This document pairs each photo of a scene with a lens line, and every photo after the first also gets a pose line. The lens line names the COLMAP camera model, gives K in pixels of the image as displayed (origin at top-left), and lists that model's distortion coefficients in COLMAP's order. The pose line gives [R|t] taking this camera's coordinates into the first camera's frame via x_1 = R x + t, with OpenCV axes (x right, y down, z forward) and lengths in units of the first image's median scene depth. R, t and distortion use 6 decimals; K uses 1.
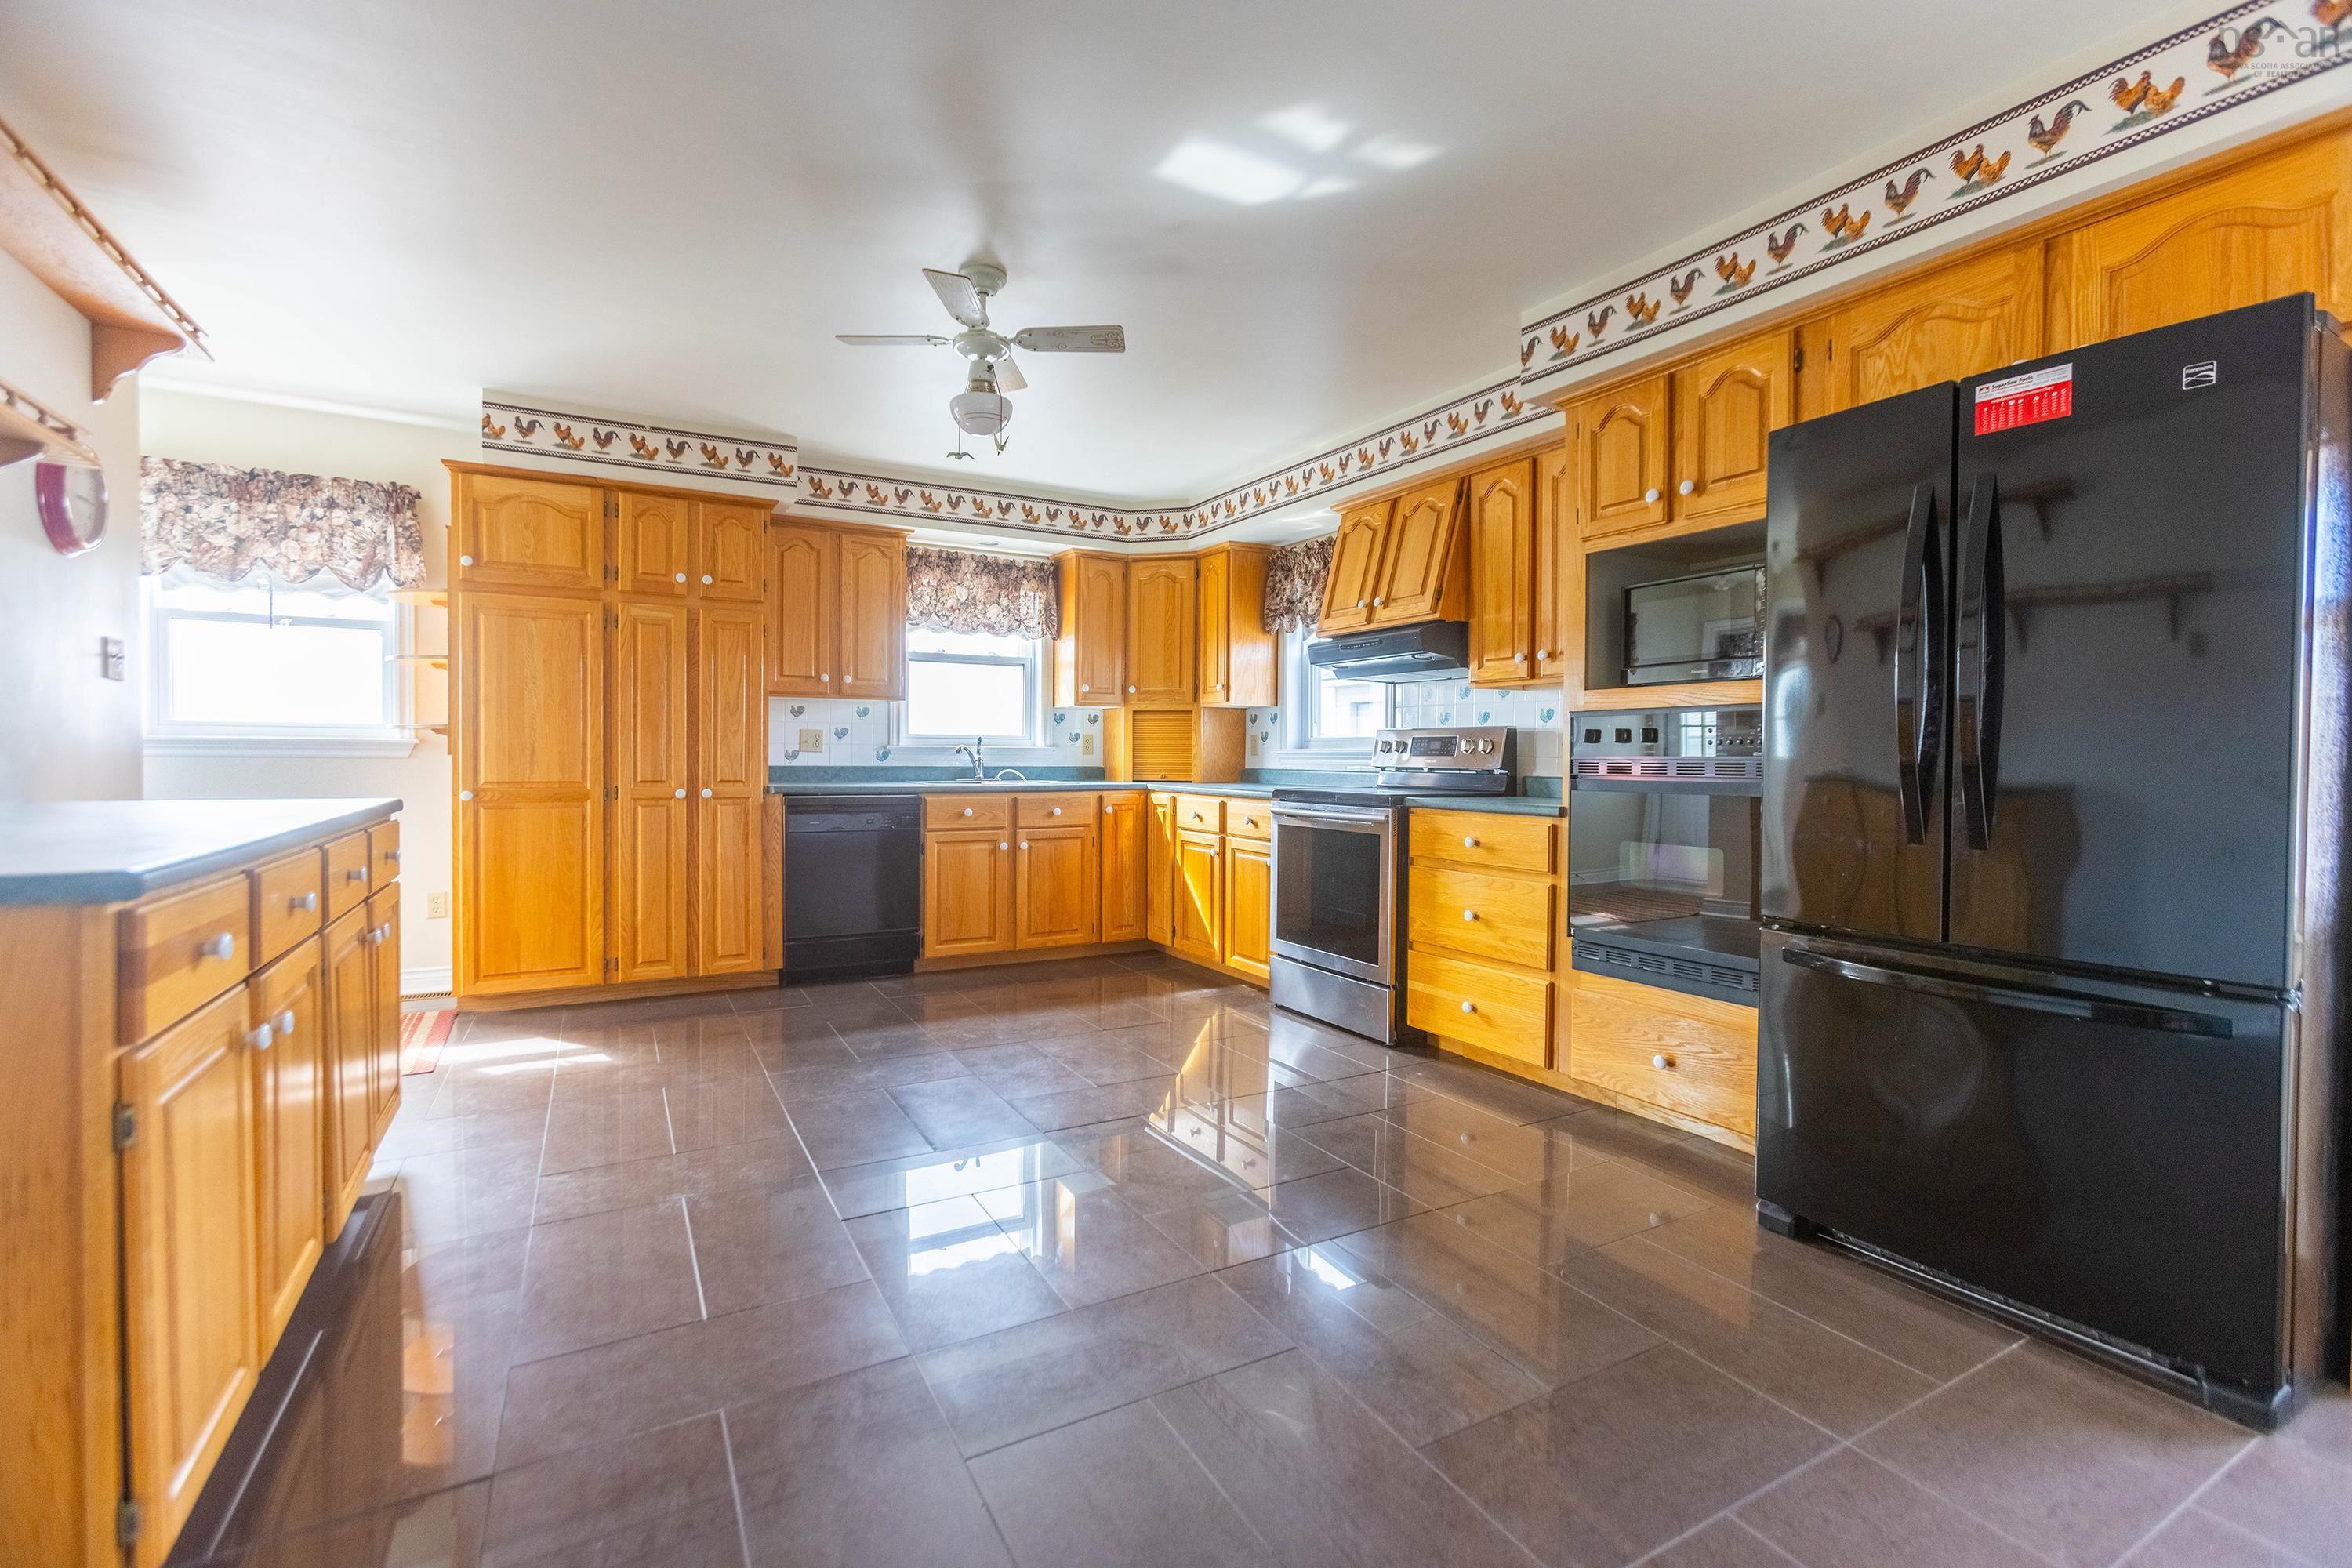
lens RADIAL K [[1041.3, 0, 1187.9], [0, 1041.3, 775.2], [0, 0, 1]] dist [-0.021287, 0.017458]
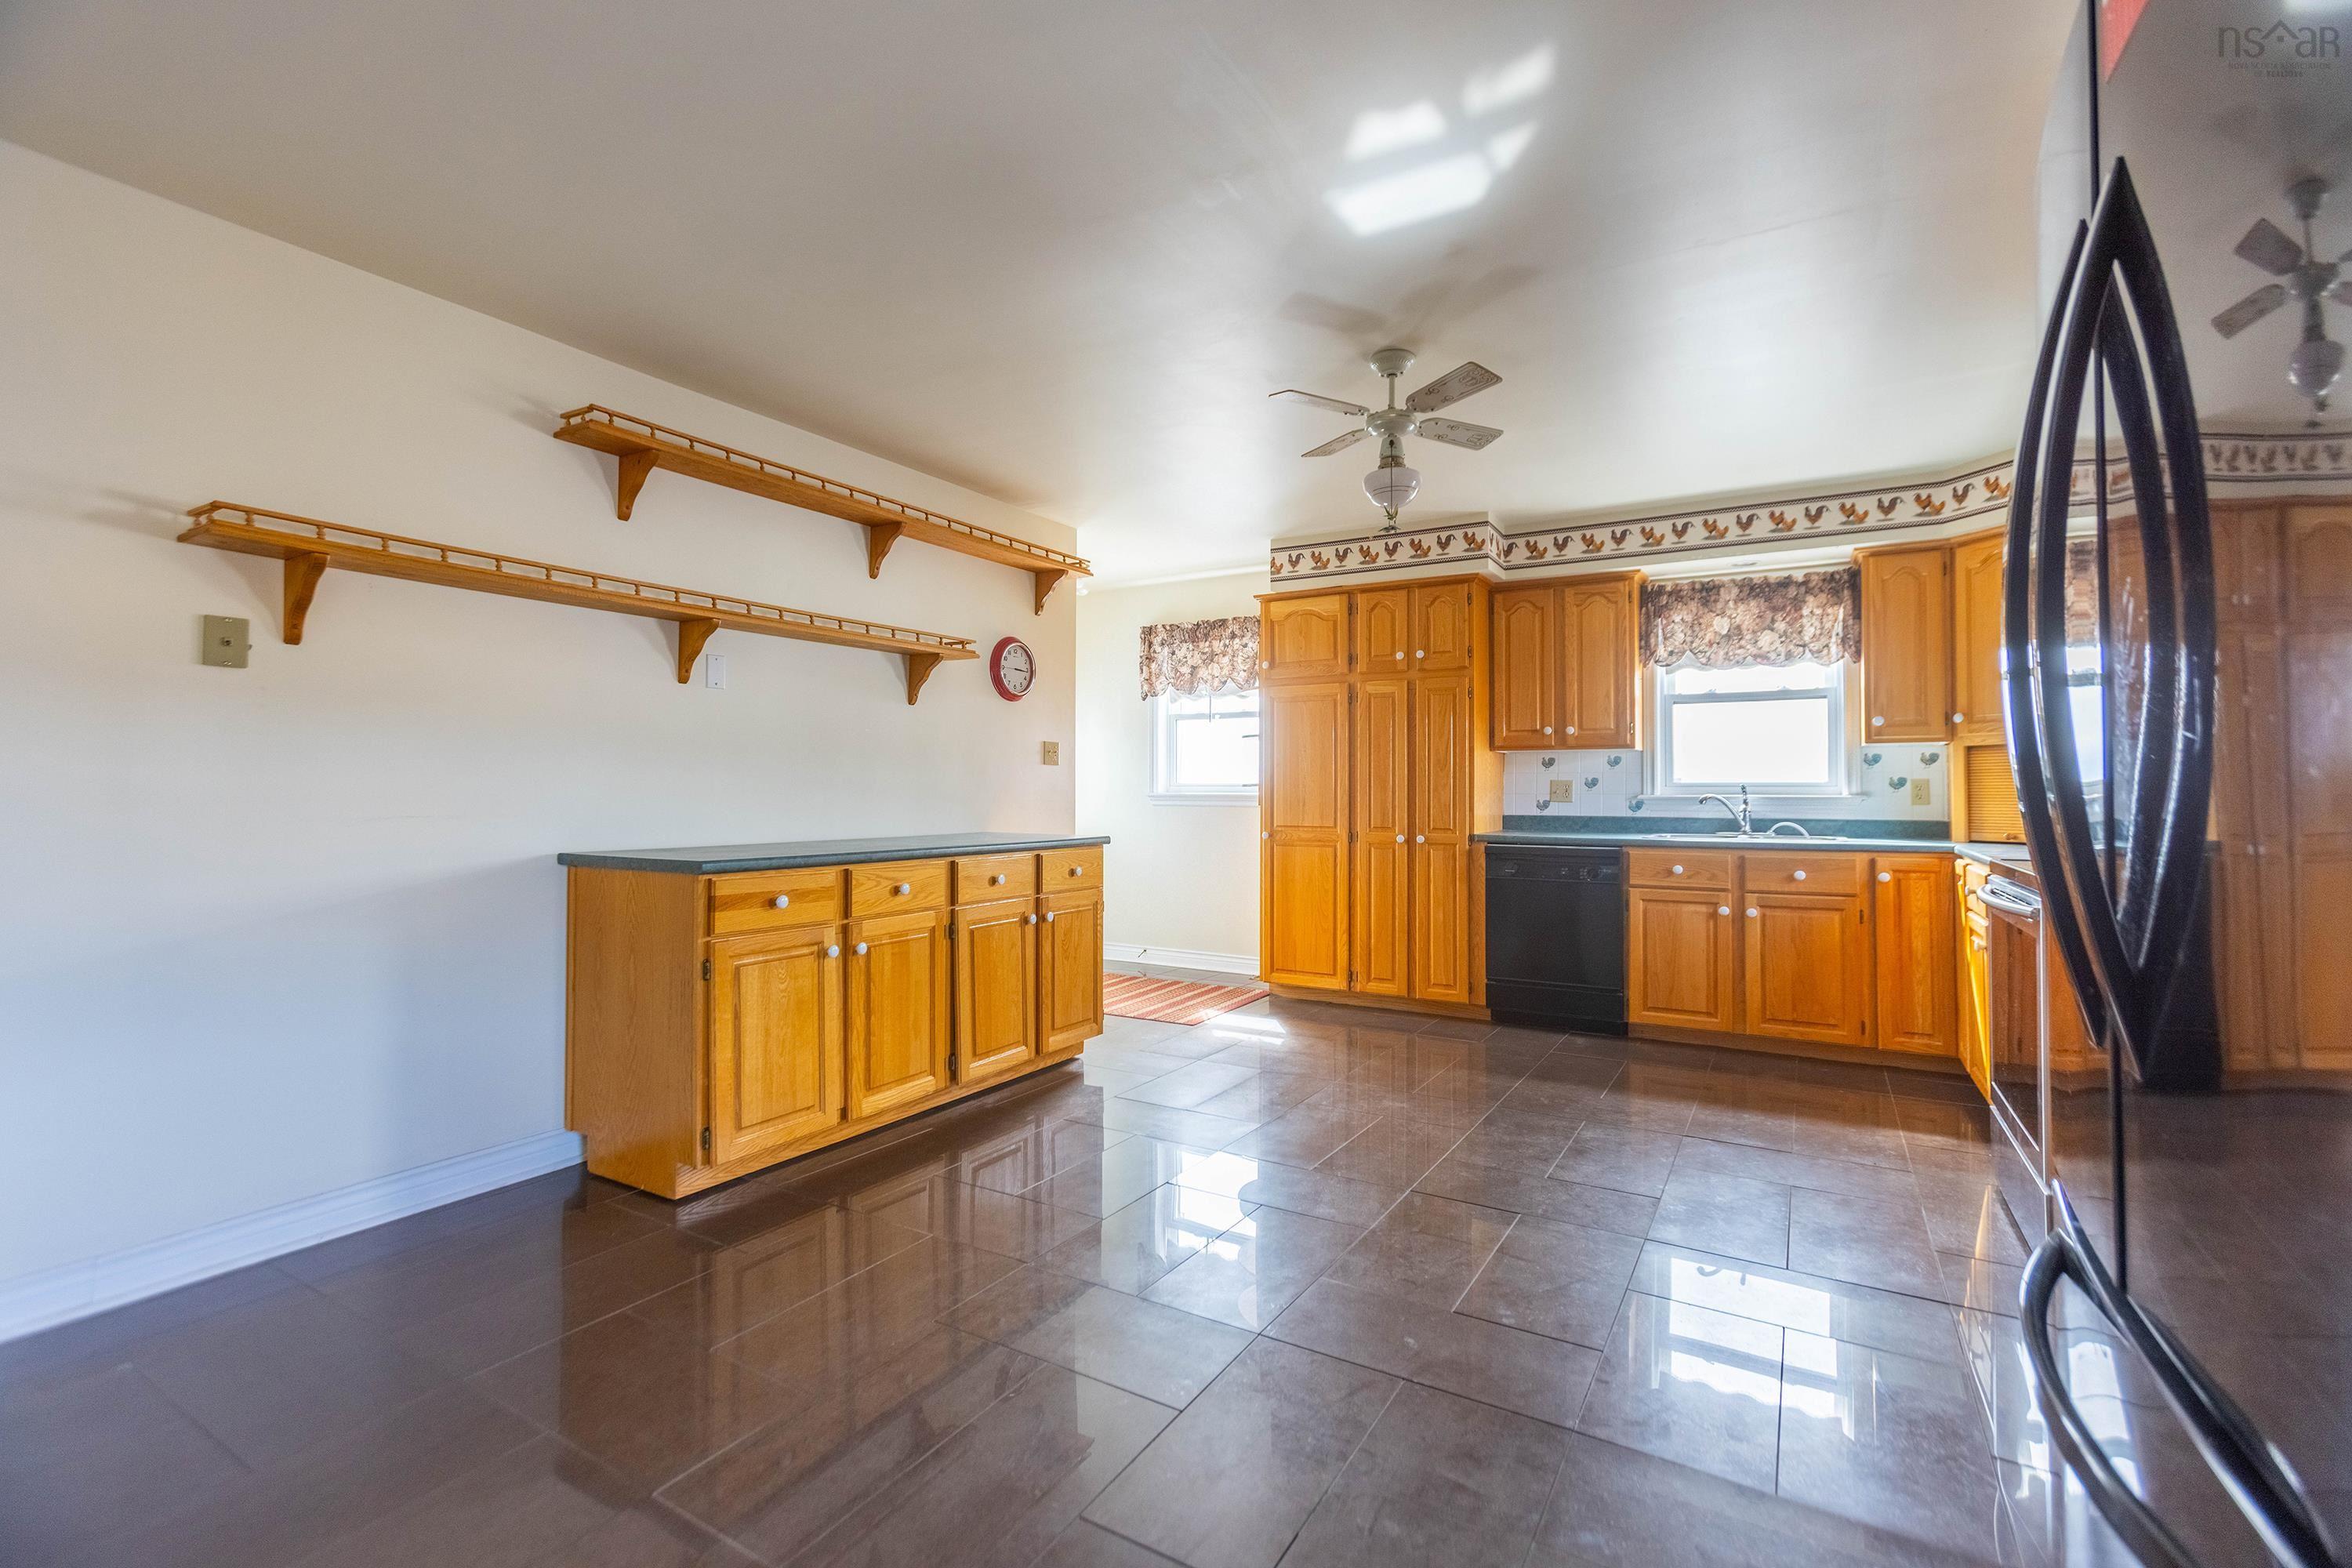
lens RADIAL K [[1041.3, 0, 1187.9], [0, 1041.3, 775.2], [0, 0, 1]] dist [-0.021287, 0.017458]
pose [[0.490223, -0.021209, -0.871339, 0.374018], [-0.015167, 0.999345, -0.032857, -0.010403], [0.871465, 0.029323, 0.489580, 0.188471]]
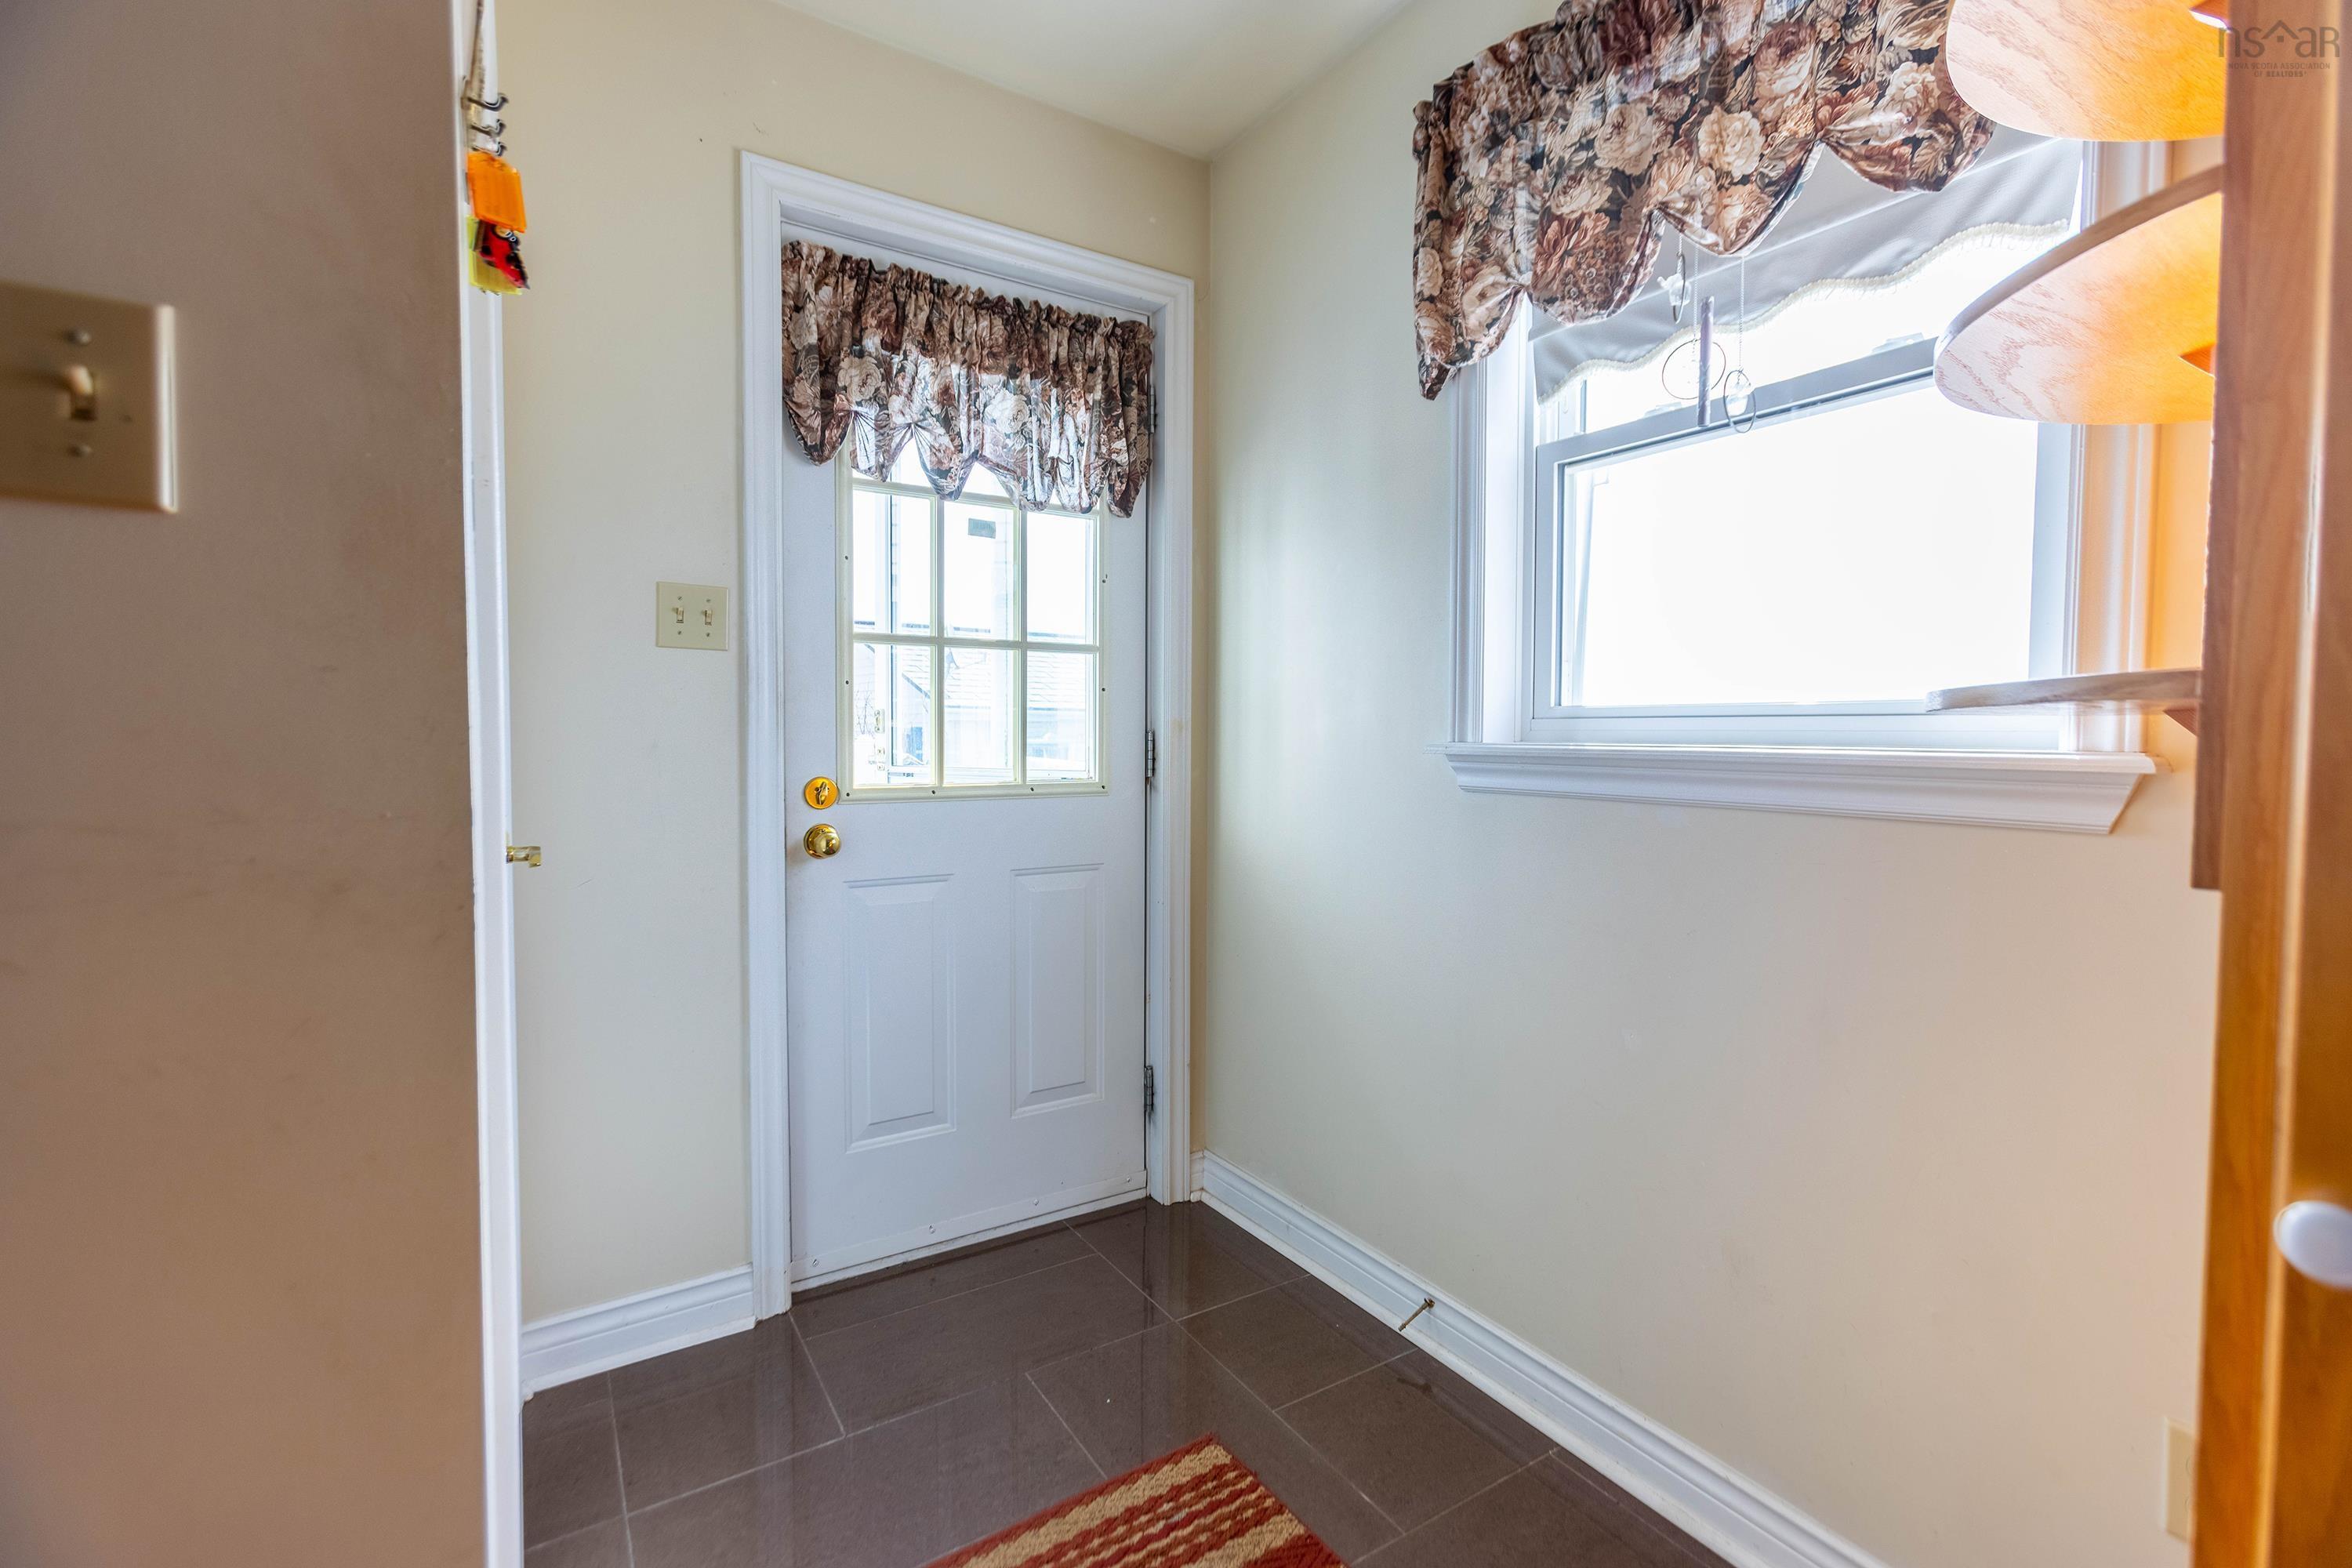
lens RADIAL K [[1041.3, 0, 1187.9], [0, 1041.3, 775.2], [0, 0, 1]] dist [-0.021287, 0.017458]
pose [[0.057409, 0.033204, -0.997798, -0.475005], [-0.023269, 0.999220, 0.031913, -0.029486], [0.998080, 0.021386, 0.058137, 0.697477]]
